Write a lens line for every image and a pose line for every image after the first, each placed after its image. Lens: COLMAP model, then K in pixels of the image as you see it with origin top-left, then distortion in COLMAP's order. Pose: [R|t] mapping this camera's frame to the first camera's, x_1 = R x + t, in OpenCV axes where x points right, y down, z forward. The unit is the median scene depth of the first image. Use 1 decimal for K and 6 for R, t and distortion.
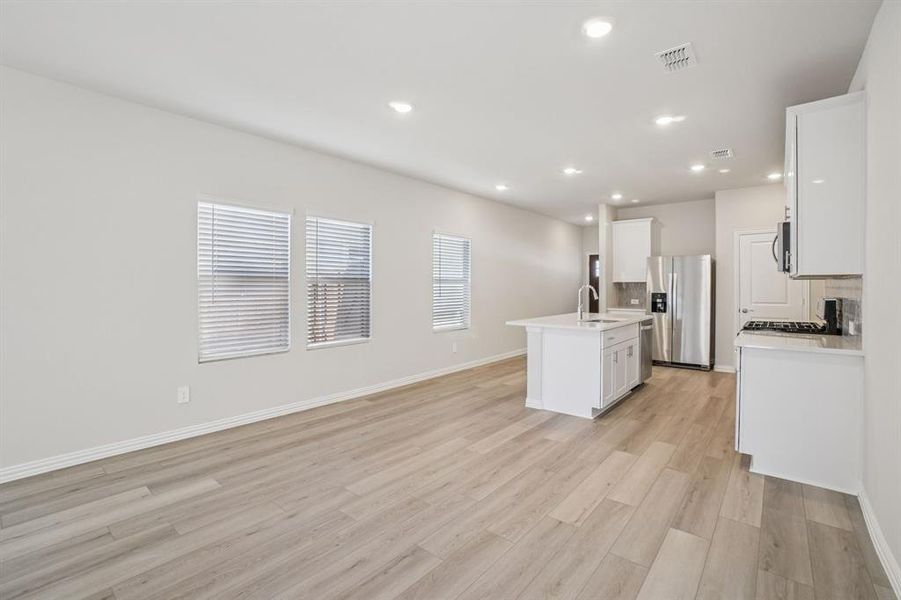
lens RADIAL K [[413.9, 0, 450.8], [0, 413.9, 289.9], [0, 0, 1]] dist [-0.026000, 0.000254]
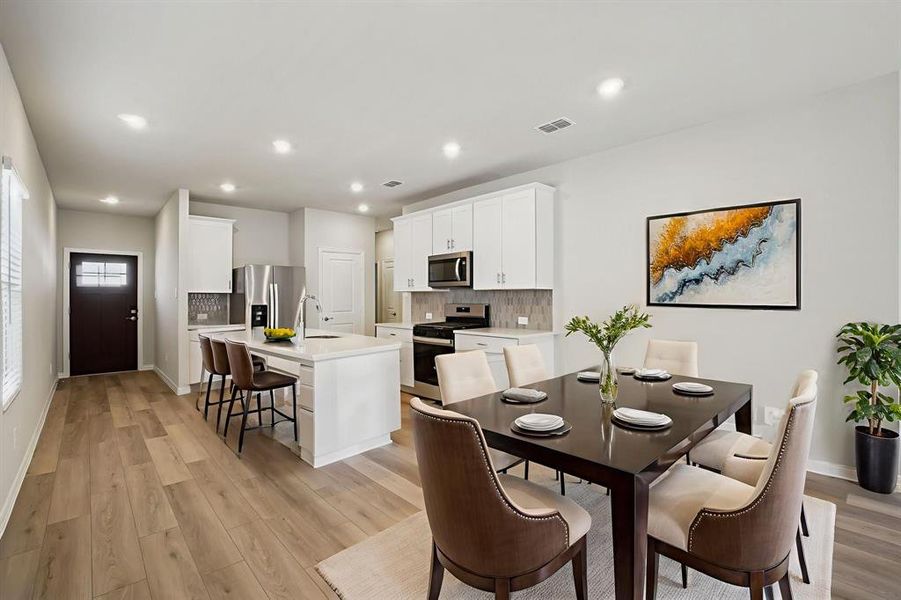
lens RADIAL K [[401.5, 0, 449.5], [0, 401.5, 297.2], [0, 0, 1]] dist [-0.057066, 0.020019]
pose [[0.136920, 0.000076, 0.990582, -0.338163], [0.009274, 0.999956, -0.001358, -0.005324], [-0.990539, 0.009372, 0.136913, 0.495476]]
